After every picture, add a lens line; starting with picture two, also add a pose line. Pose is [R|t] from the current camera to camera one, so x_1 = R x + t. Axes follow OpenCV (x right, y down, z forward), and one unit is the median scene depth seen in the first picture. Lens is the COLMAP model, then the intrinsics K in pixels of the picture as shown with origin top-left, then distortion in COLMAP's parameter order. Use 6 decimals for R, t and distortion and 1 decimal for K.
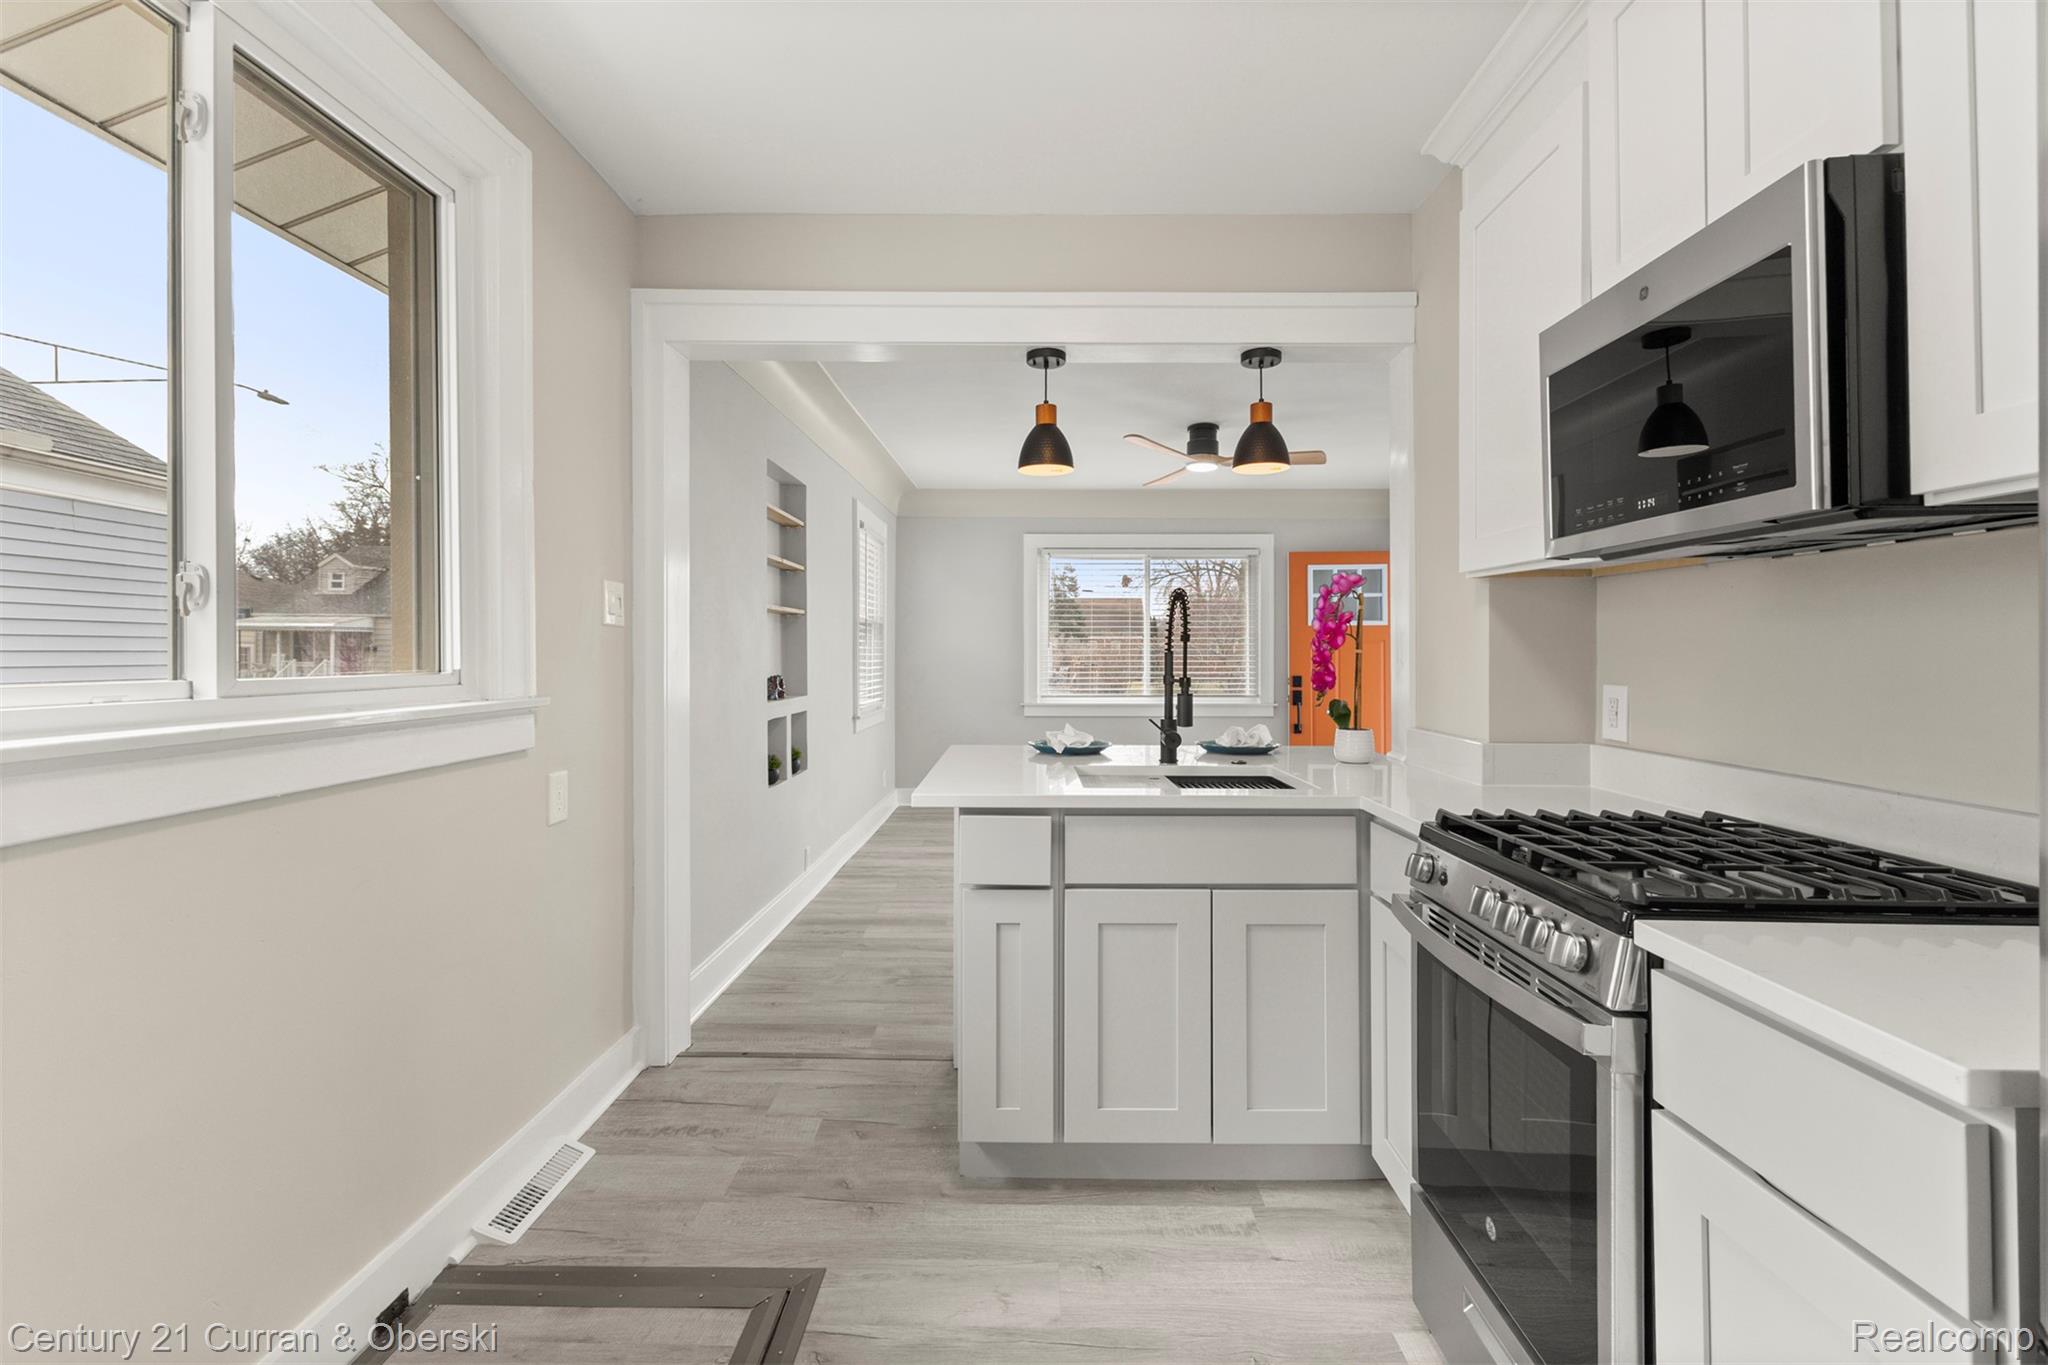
lens RADIAL K [[877.7, 0, 1032.4], [0, 877.7, 649.1], [0, 0, 1]] dist [0.012566, -0.002288]
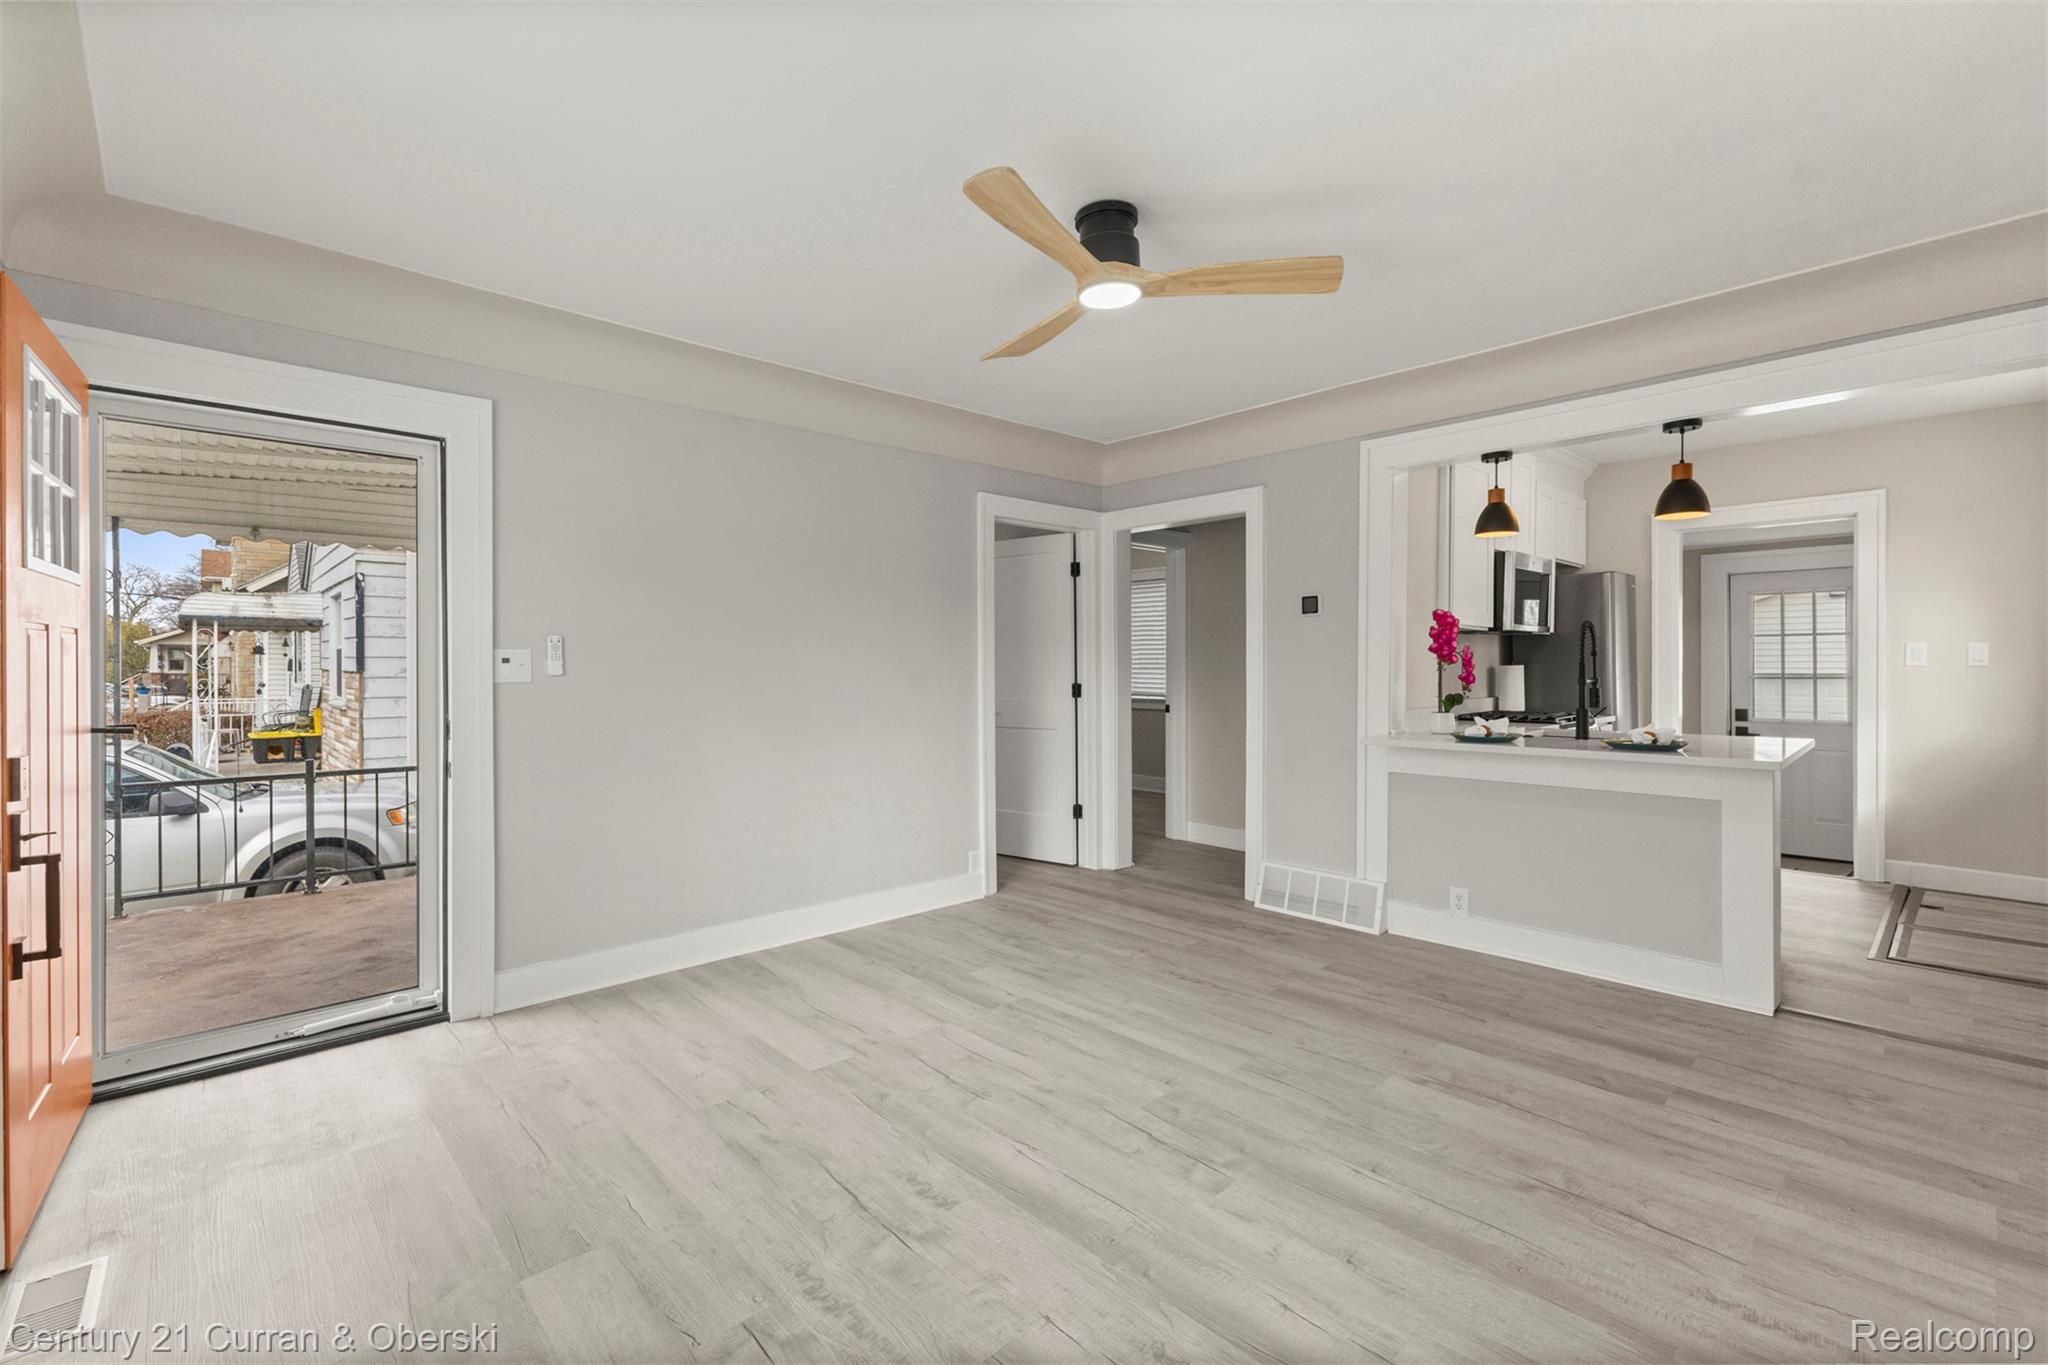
lens RADIAL K [[877.7, 0, 1040.1], [0, 877.7, 664.5], [0, 0, 1]] dist [0.012566, -0.002288]
pose [[-0.691880, -0.000276, 0.722012, -0.266404], [-0.000007, 1.000000, 0.000376, 0.005497], [-0.722012, 0.000255, -0.691880, 2.601159]]
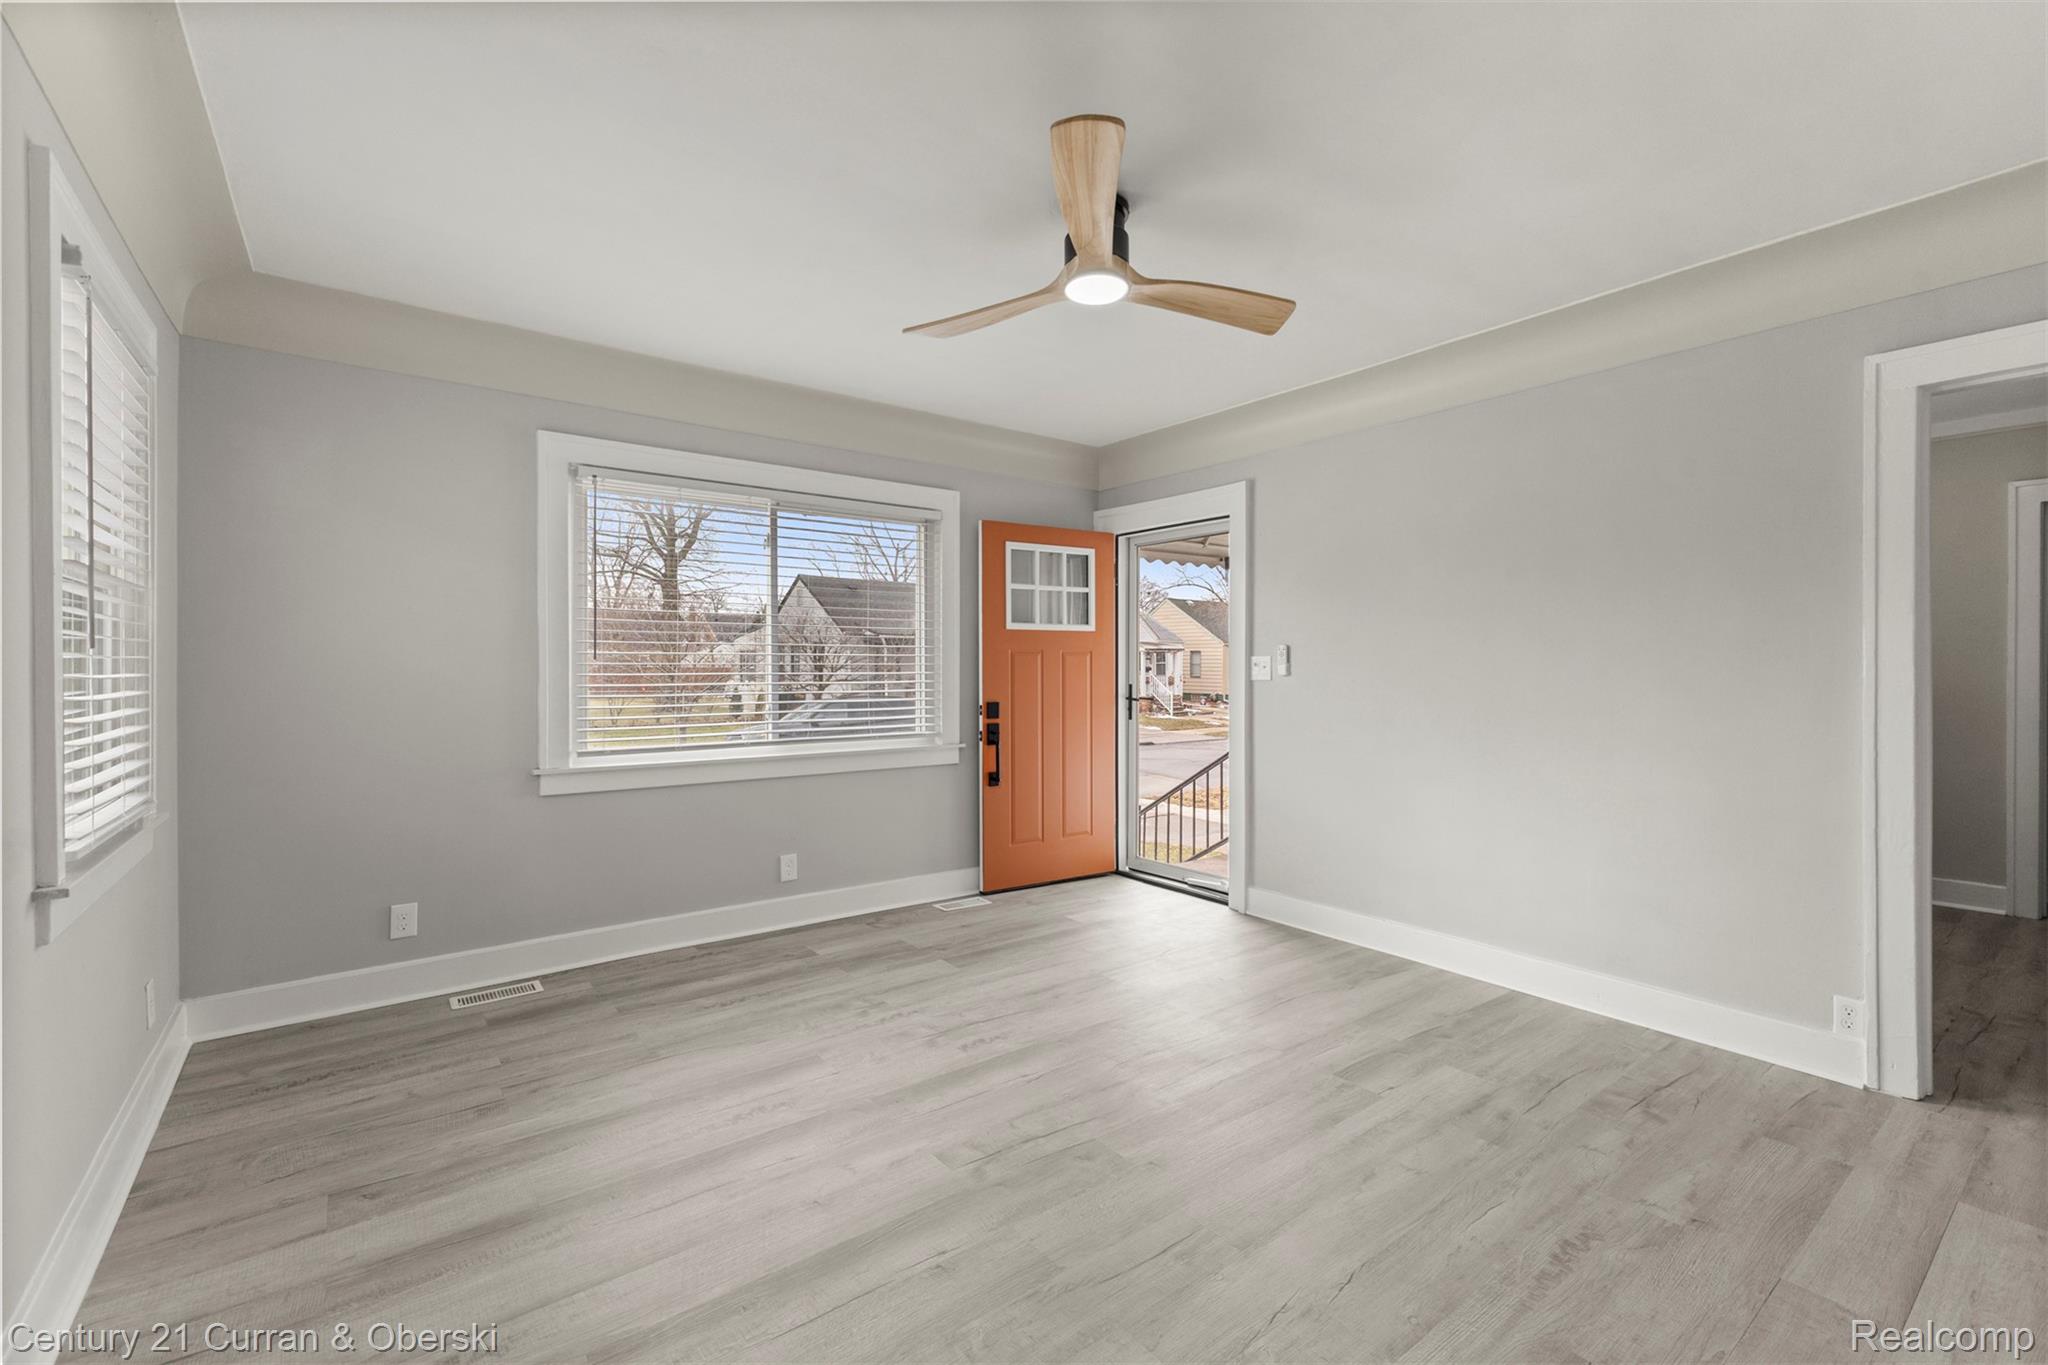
lens RADIAL K [[877.7, 0, 1016.3], [0, 877.7, 670.6], [0, 0, 1]] dist [0.012566, -0.002288]
pose [[0.797667, -0.003087, 0.603091, -0.257447], [-0.001261, 0.999976, 0.006787, 0.003081], [-0.603097, -0.006174, 0.797644, 1.201438]]
